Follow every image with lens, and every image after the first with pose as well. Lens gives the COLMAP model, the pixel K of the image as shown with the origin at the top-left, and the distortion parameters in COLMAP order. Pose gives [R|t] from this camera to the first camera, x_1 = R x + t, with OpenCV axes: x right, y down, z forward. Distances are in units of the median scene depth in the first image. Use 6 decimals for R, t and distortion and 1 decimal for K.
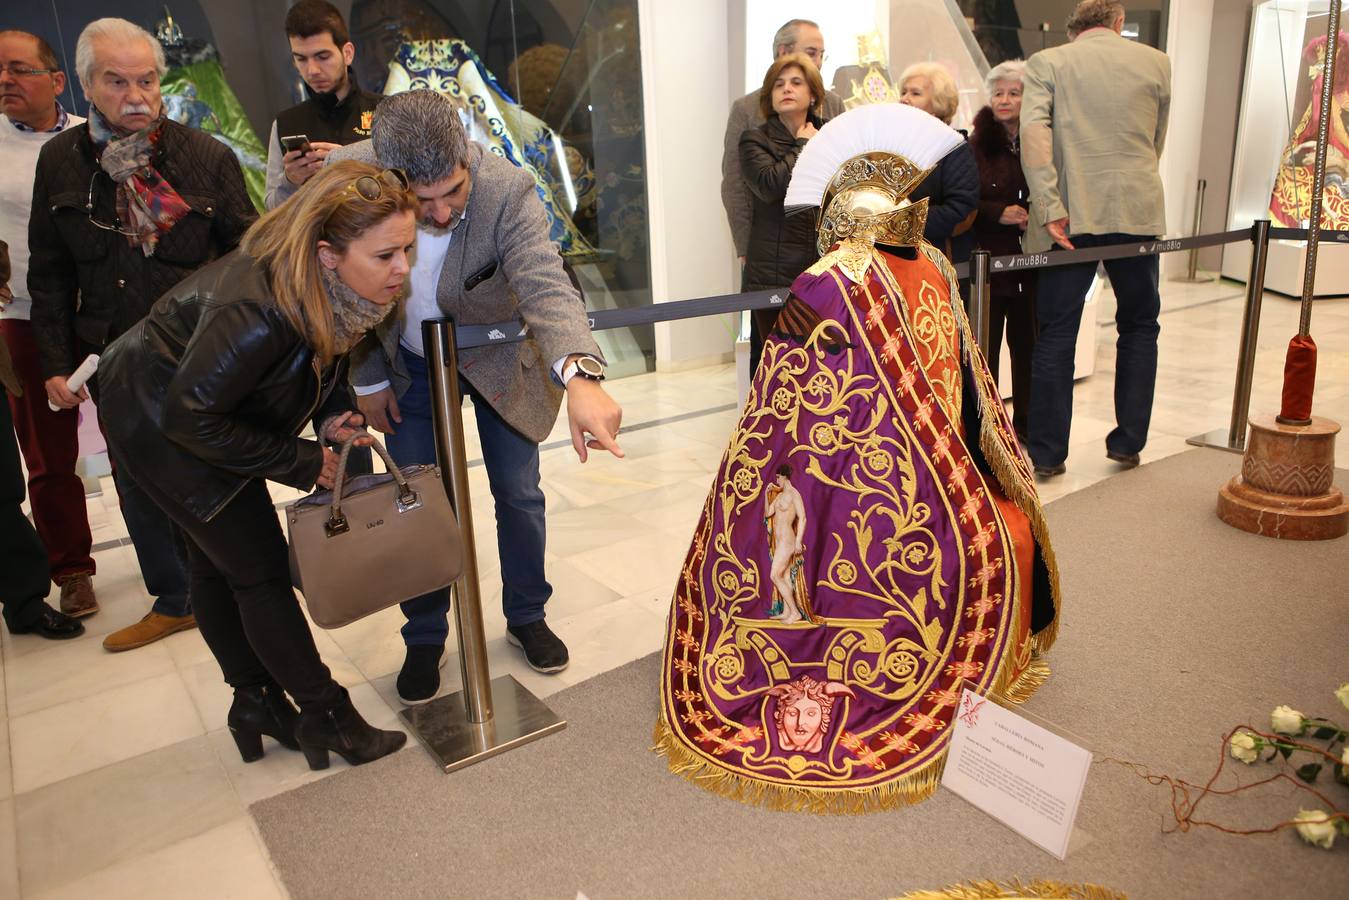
lens RADIAL K [[987.3, 0, 674.8], [0, 987.3, 445.0], [0, 0, 1]] dist [-0.104765, 0.092954]
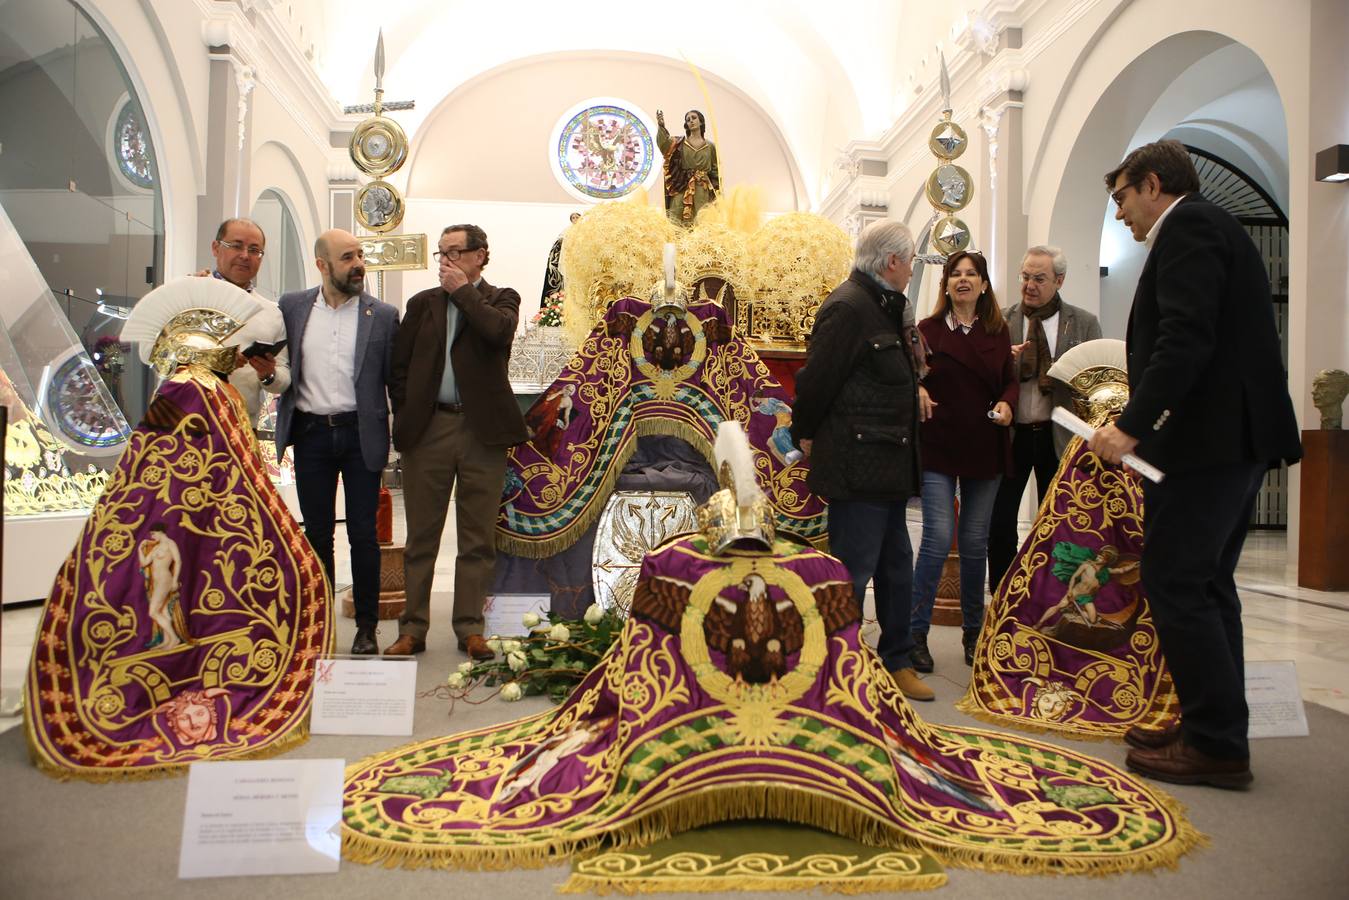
lens RADIAL K [[927.7, 0, 670.1], [0, 927.7, 445.7], [0, 0, 1]] dist [-0.105494, 0.074197]
pose [[0.503500, 0.059003, 0.861978, -0.598173], [0.200206, 0.962544, -0.182831, 0.282327], [-0.840479, 0.264629, 0.472828, -0.163507]]
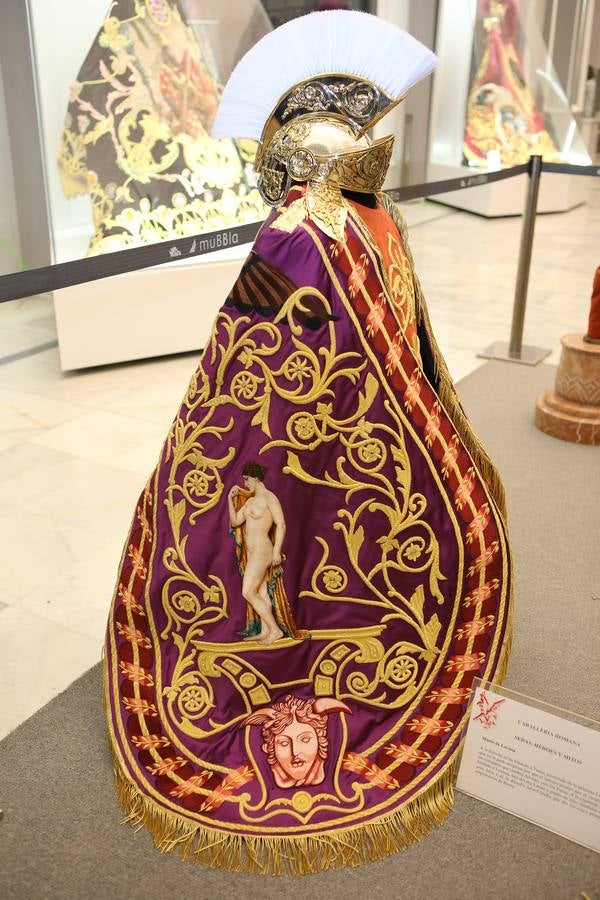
lens RADIAL K [[857.1, 0, 297.0], [0, 857.1, 451.1], [0, 0, 1]] dist [-0.089554, 0.153230]
pose [[0.911494, -0.117896, 0.394054, -0.141512], [0.069078, 0.988311, 0.135904, -0.088160], [-0.405471, -0.096655, 0.908984, 0.341863]]
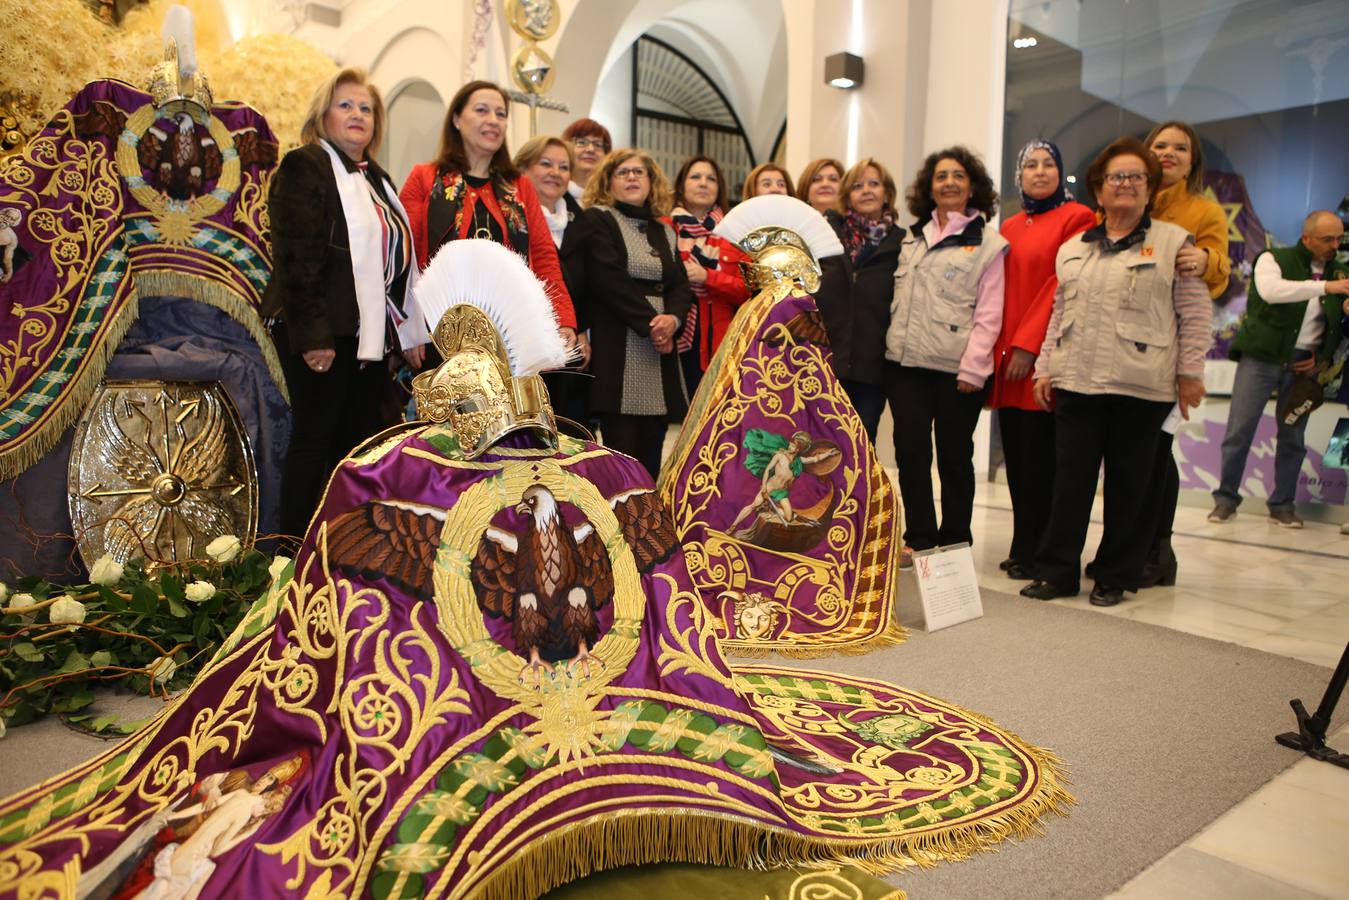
lens RADIAL K [[972.4, 0, 671.5], [0, 972.4, 446.1], [0, 0, 1]] dist [-0.104591, 0.086085]
pose [[-0.070024, -0.039077, 0.996780, -0.315690], [0.256640, 0.964892, 0.055856, 0.208283], [-0.963967, 0.259725, -0.057537, 0.235943]]
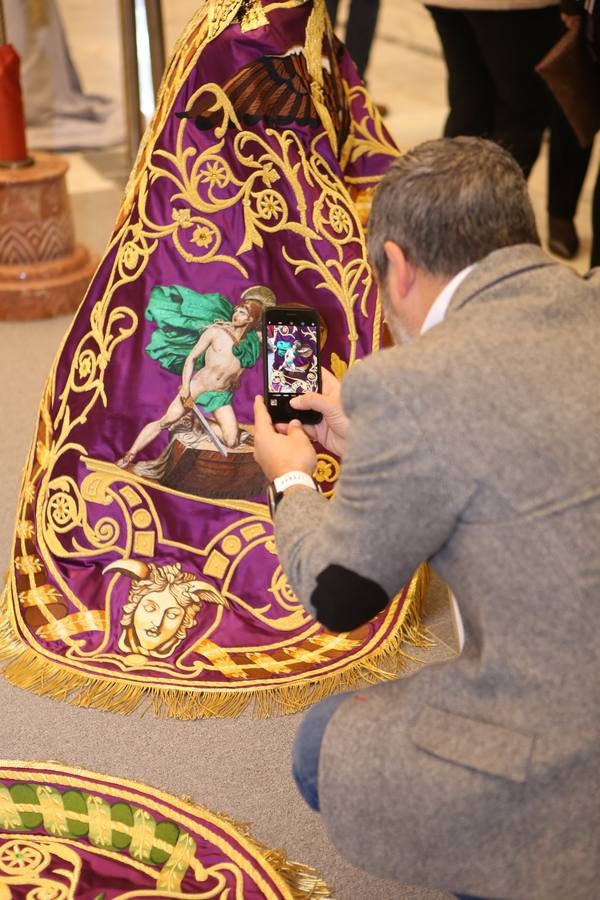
lens RADIAL K [[1701.1, 0, 300.0], [0, 1701.1, 450.0], [0, 0, 1]] dist [0.192784, 0.020968]
pose [[0.148122, -0.366162, 0.918687, -0.224179], [0.283993, 0.905558, 0.315141, 0.018652], [-0.947316, 0.214221, 0.238120, -0.342522]]
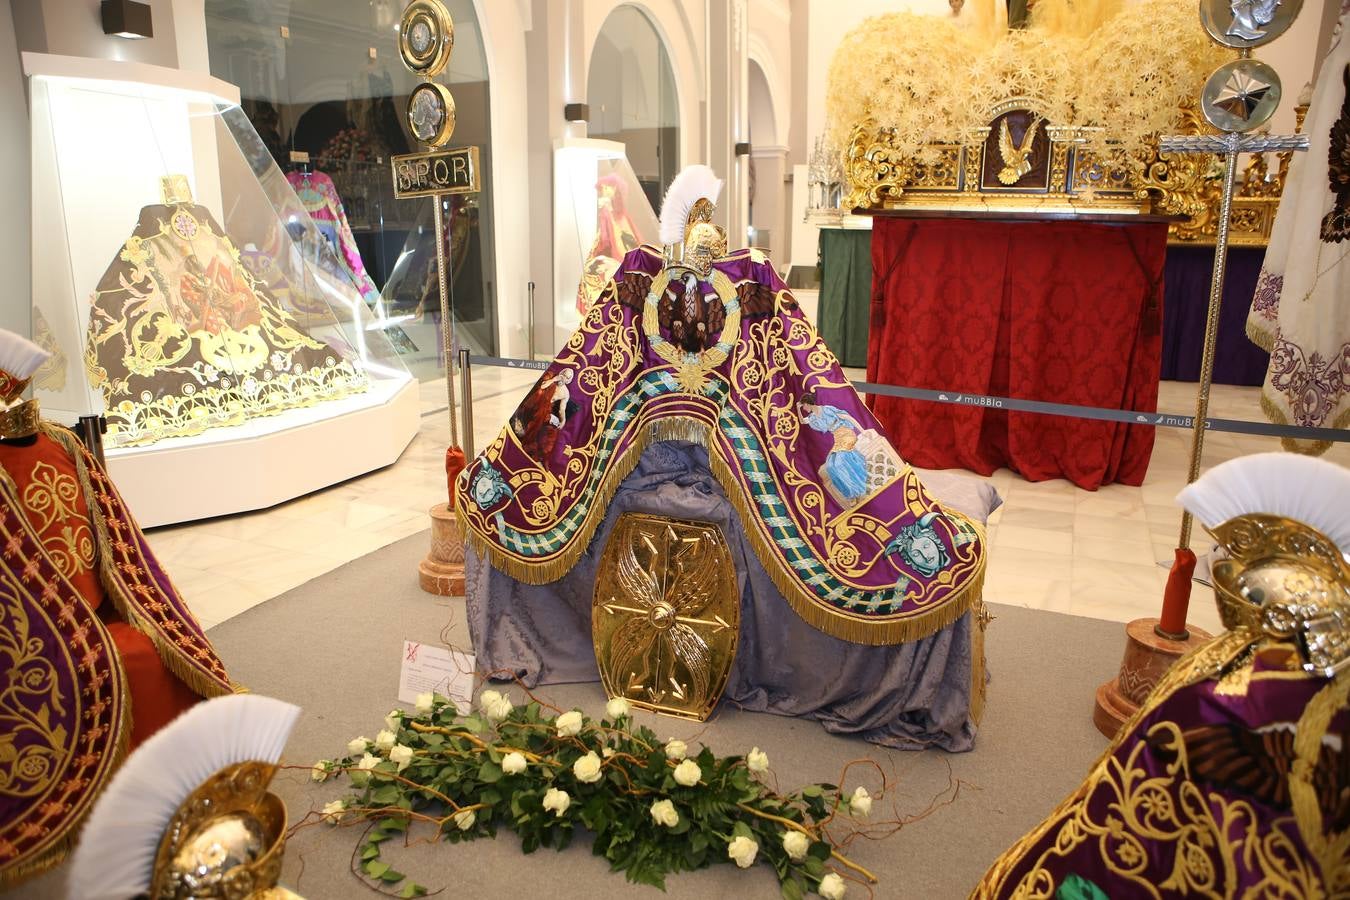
lens RADIAL K [[928.4, 0, 670.6], [0, 928.4, 445.7], [0, 0, 1]] dist [-0.105494, 0.074197]
pose [[0.859151, -0.073361, 0.506436, 0.384324], [0.100887, 0.994529, -0.027085, -0.074667], [-0.501678, 0.074363, 0.861852, -0.447043]]
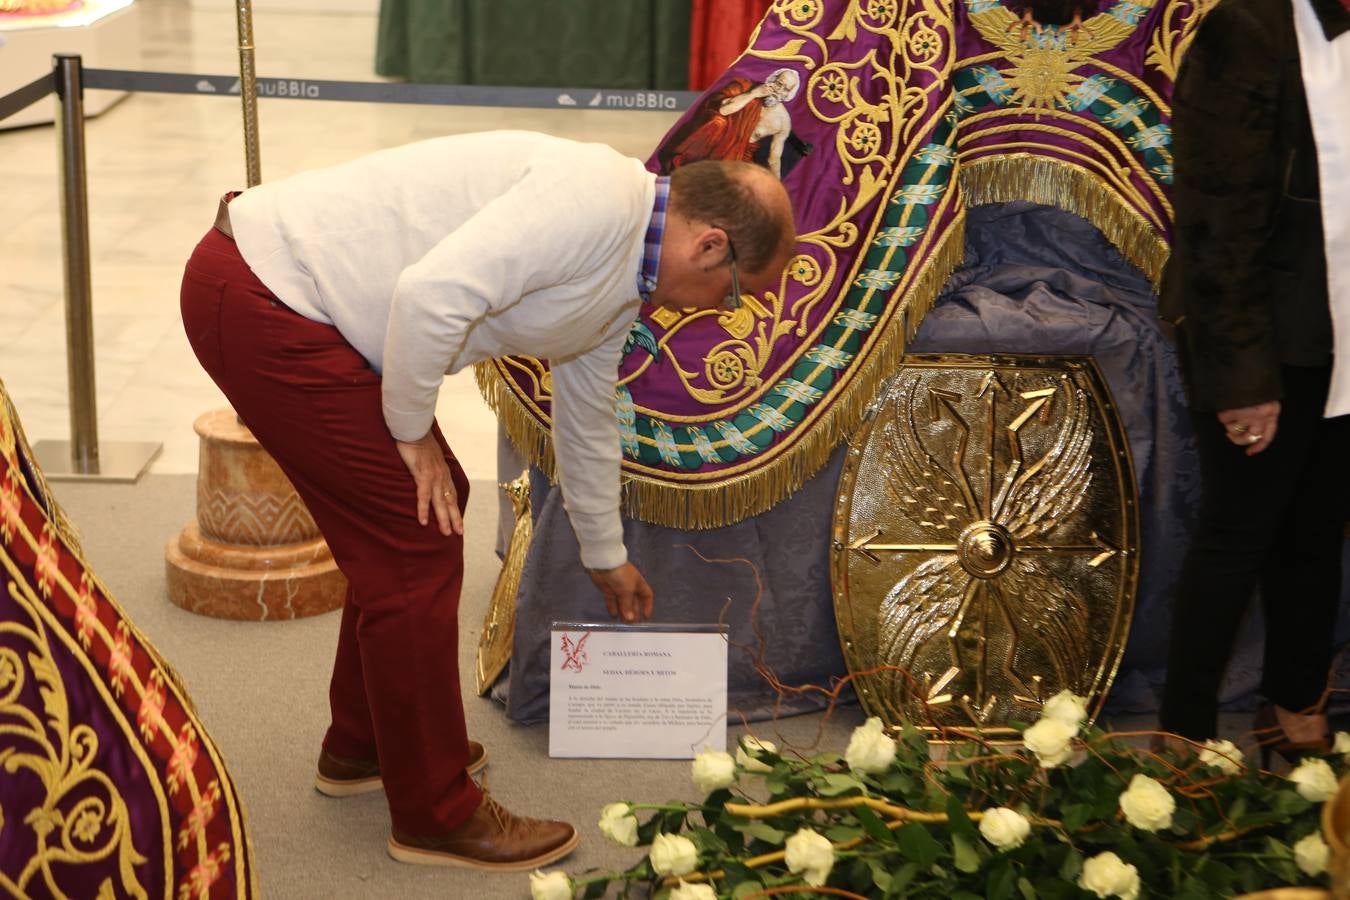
lens RADIAL K [[2236.9, 0, 672.2], [0, 2236.9, 431.7], [0, 0, 1]] dist [0.108793, -0.126423]
pose [[0.551585, -0.171561, 0.816285, -0.535714], [0.175623, 0.980569, 0.087416, -0.146425], [-0.815421, 0.095141, 0.570997, 0.017509]]
